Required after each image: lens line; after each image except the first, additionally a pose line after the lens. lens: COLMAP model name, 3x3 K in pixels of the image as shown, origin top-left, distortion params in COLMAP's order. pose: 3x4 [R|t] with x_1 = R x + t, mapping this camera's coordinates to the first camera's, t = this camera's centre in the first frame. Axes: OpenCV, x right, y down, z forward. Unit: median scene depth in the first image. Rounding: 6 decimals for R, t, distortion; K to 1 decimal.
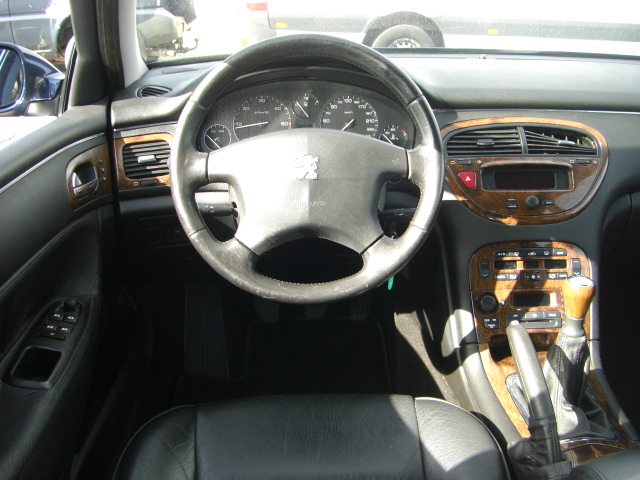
lens RADIAL K [[707.7, 0, 320.0], [0, 707.7, 240.0], [0, 0, 1]] dist [-0.195305, 0.180769]
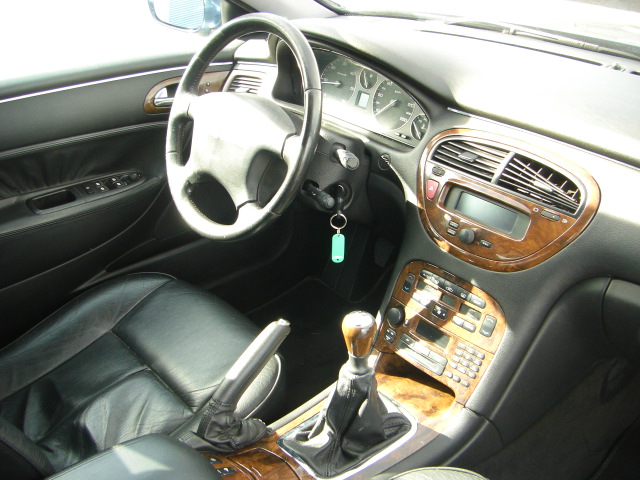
lens RADIAL K [[707.7, 0, 320.0], [0, 707.7, 240.0], [0, 0, 1]] dist [-0.195305, 0.180769]
pose [[0.609456, 0.374043, -0.699039, 0.810461], [-0.280872, 0.926392, 0.250817, -0.218459], [0.741401, 0.043478, 0.669653, 0.261706]]
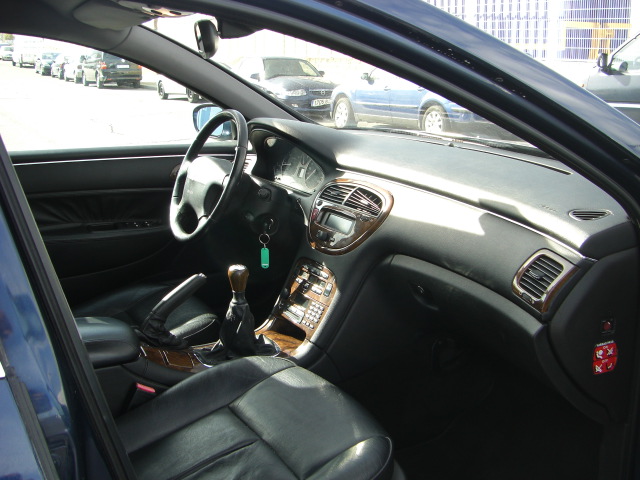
lens RADIAL K [[707.7, 0, 320.0], [0, 707.7, 240.0], [0, 0, 1]] dist [-0.195305, 0.180769]
pose [[0.445547, 0.214308, -0.869229, 1.538369], [-0.321683, 0.944406, 0.067955, -0.140262], [0.835468, 0.249339, 0.489717, 0.290996]]
